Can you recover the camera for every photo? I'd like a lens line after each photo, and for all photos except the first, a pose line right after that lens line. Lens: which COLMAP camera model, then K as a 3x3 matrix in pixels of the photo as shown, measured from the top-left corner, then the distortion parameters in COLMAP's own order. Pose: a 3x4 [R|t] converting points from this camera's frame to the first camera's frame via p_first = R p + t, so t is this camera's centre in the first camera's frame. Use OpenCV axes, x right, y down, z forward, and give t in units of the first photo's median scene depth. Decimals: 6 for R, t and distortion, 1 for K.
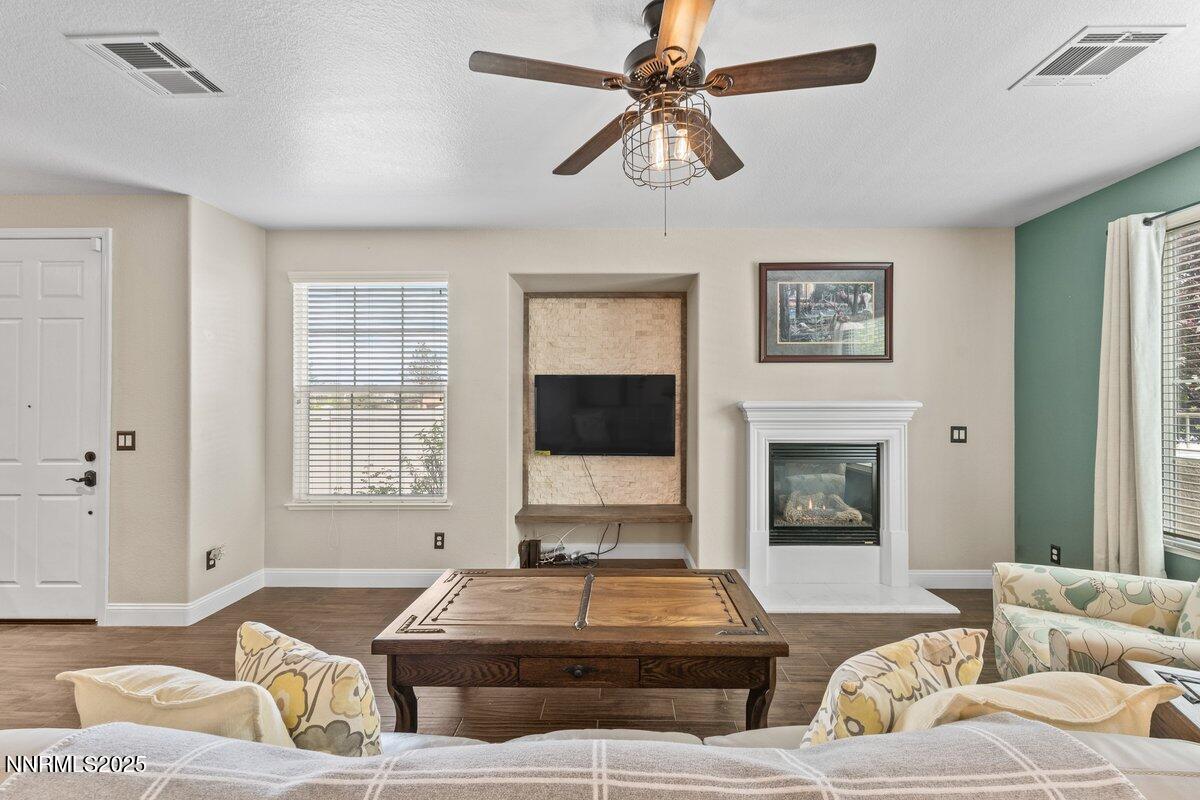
lens RADIAL K [[485.9, 0, 606.9], [0, 485.9, 405.5], [0, 0, 1]] dist [-0.000952, -0.000252]
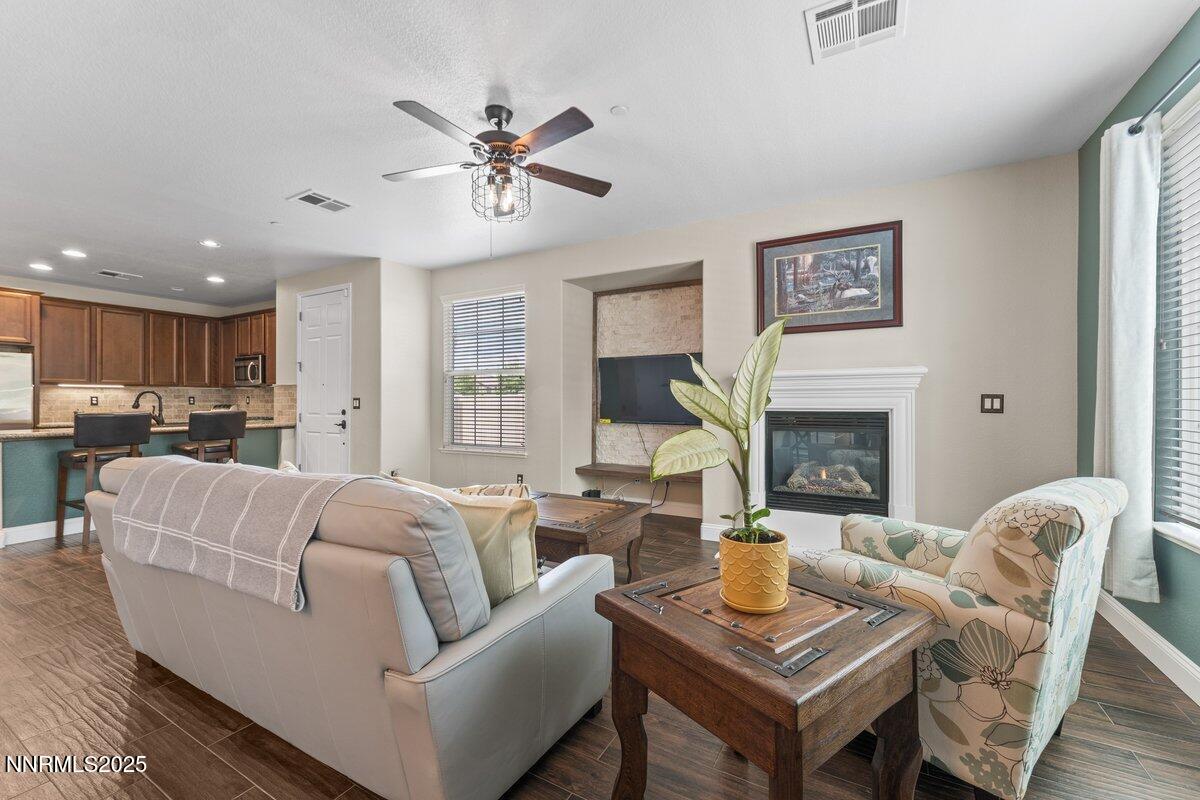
lens RADIAL K [[476.0, 0, 600.0], [0, 476.0, 400.0], [0, 0, 1]] dist [0.000450, -0.000175]
pose [[0.882541, -0.000985, -0.470235, 0.502440], [0.001389, 0.999999, 0.000511, 0.051606], [0.470234, -0.001104, 0.882541, -0.086763]]
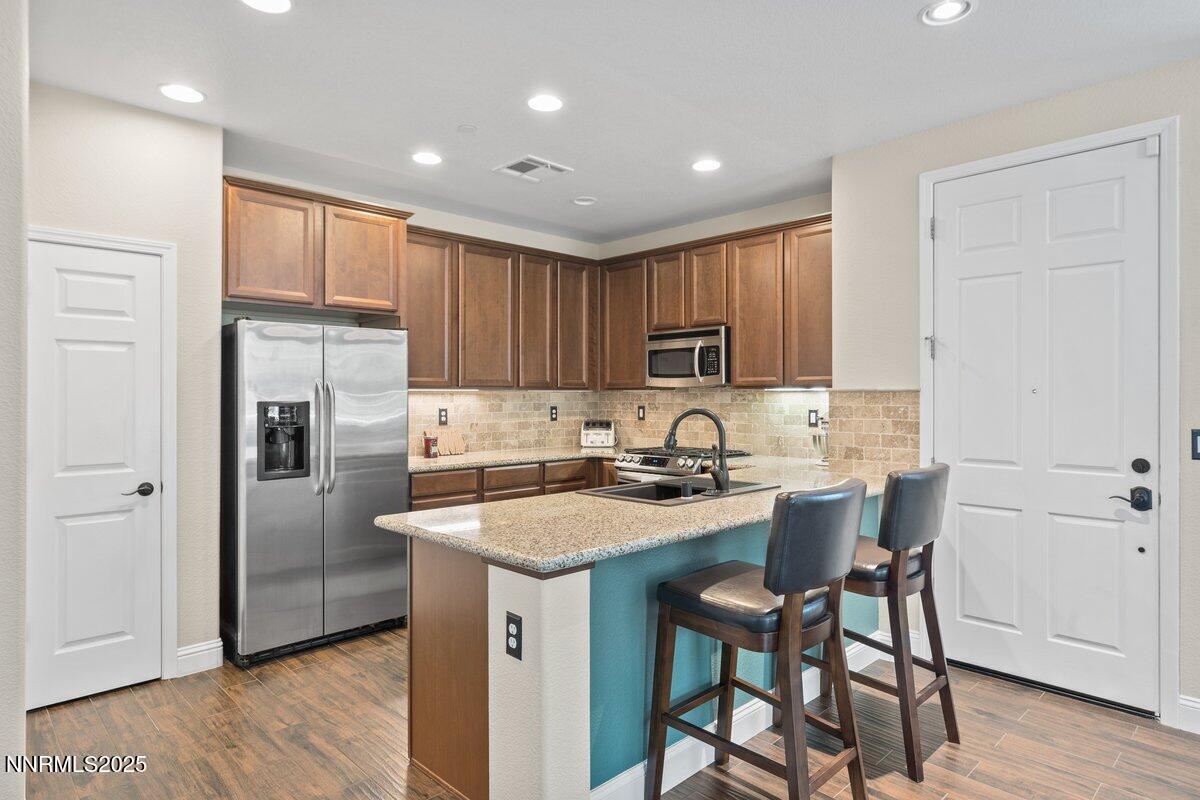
lens RADIAL K [[682.8, 0, 594.6], [0, 682.8, 396.1], [0, 0, 1]] dist [-0.000118, 0.000110]
pose [[0.701908, 0.003107, -0.712261, -0.785523], [-0.001638, 0.999995, 0.002747, 0.006531], [0.712266, -0.000761, 0.701909, -0.167311]]
